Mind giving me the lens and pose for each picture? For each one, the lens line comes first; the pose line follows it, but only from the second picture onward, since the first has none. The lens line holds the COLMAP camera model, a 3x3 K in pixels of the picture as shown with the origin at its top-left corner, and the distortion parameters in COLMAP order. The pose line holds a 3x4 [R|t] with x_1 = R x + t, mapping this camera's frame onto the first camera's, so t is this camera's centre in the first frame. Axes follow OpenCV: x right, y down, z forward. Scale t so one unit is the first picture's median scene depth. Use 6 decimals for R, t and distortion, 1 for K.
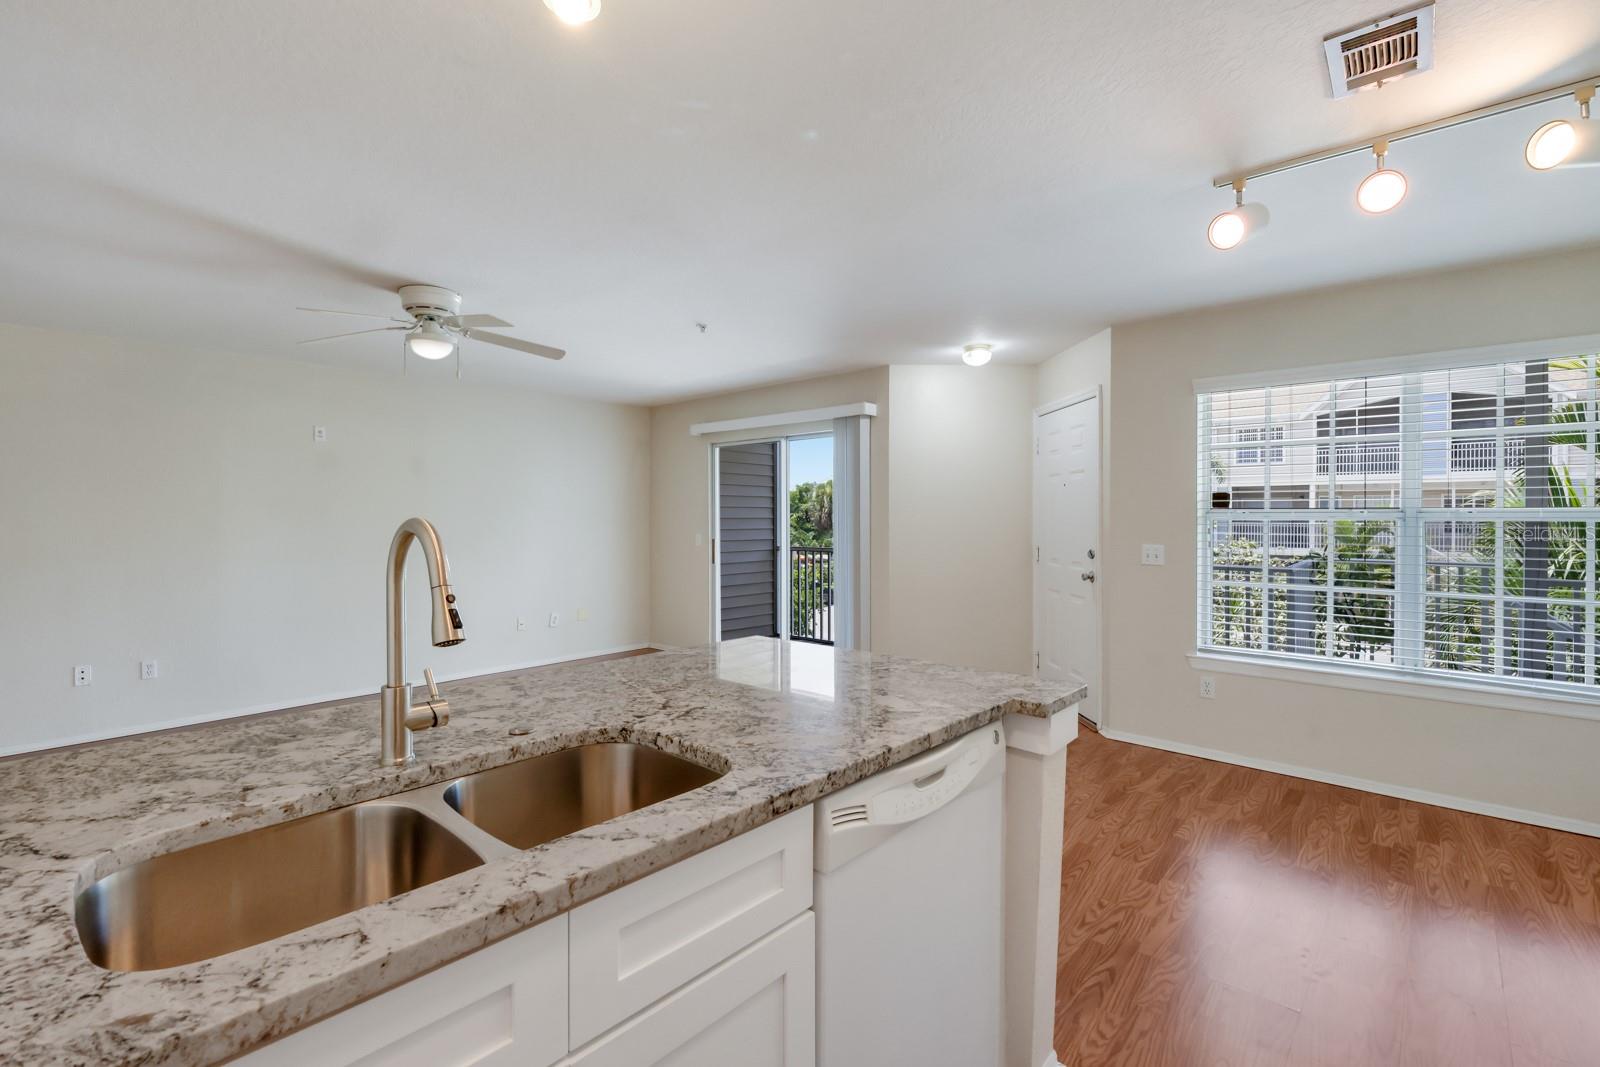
lens RADIAL K [[710.2, 0, 796.9], [0, 710.2, 525.8], [0, 0, 1]] dist [0.000733, -0.000477]
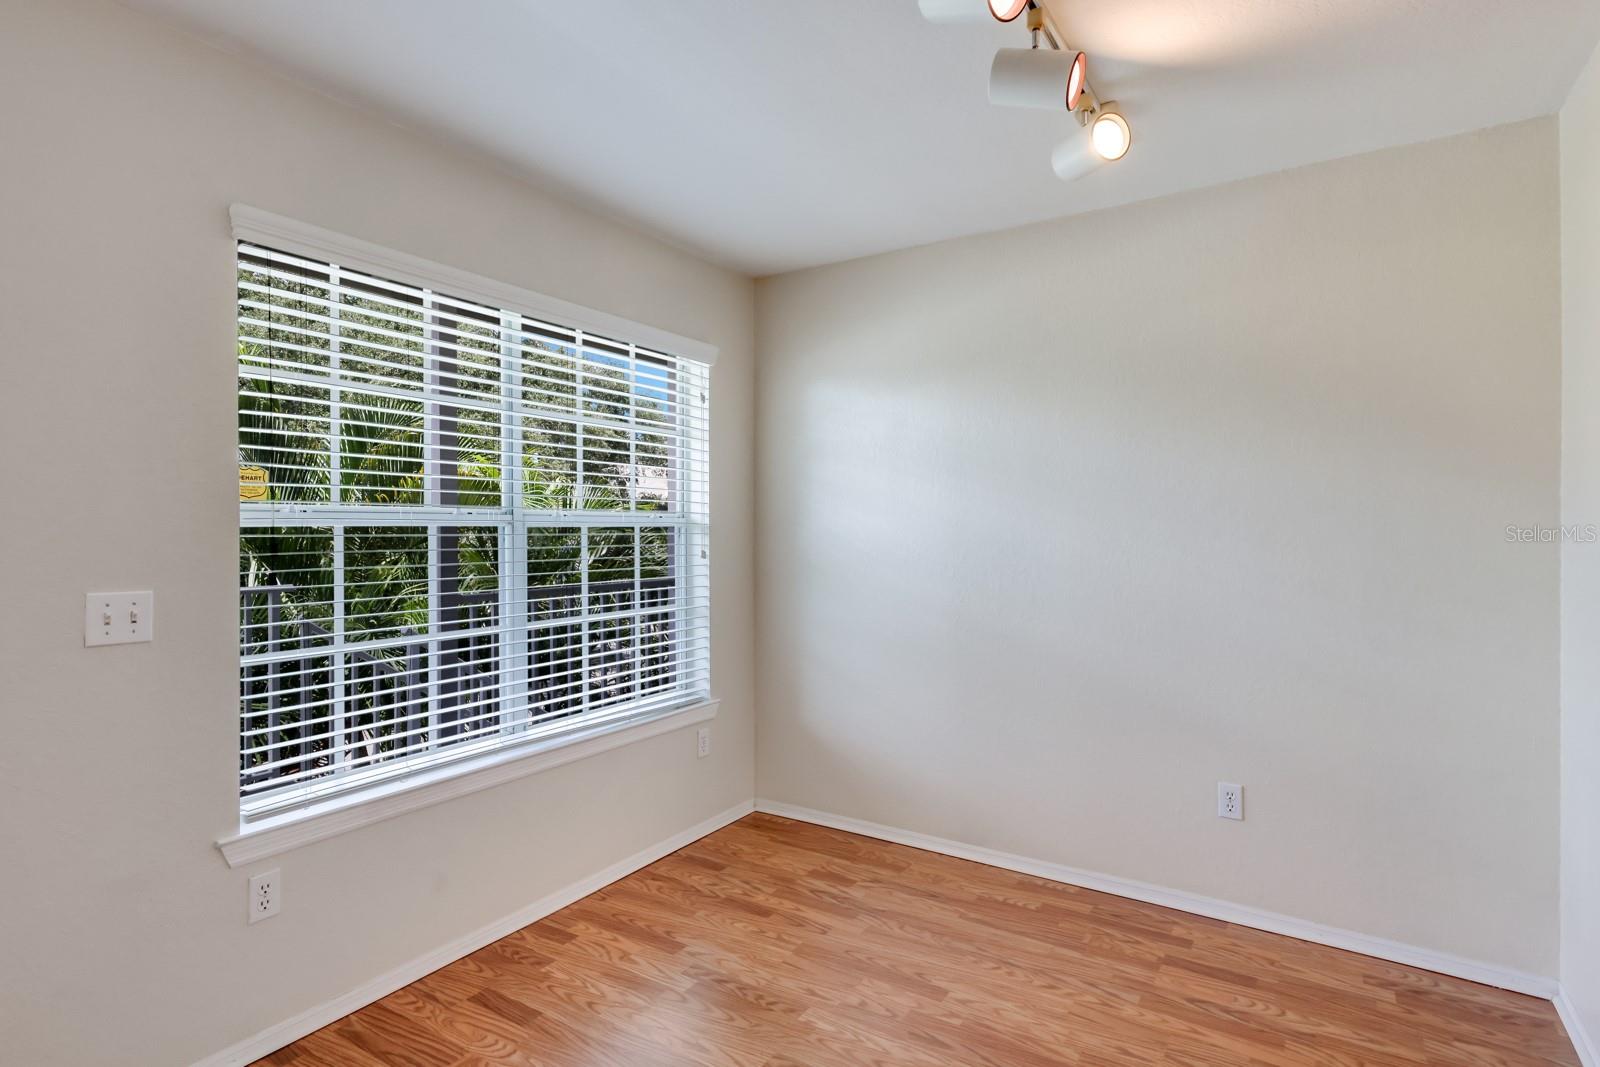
lens RADIAL K [[822.4, 0, 794.7], [0, 822.4, 527.1], [0, 0, 1]] dist [0.020535, 0.000187]
pose [[-0.167980, -0.003093, 0.985786, -0.001569], [0.009931, 0.999939, 0.004829, -0.007911], [-0.985740, 0.010601, -0.167939, 0.954936]]
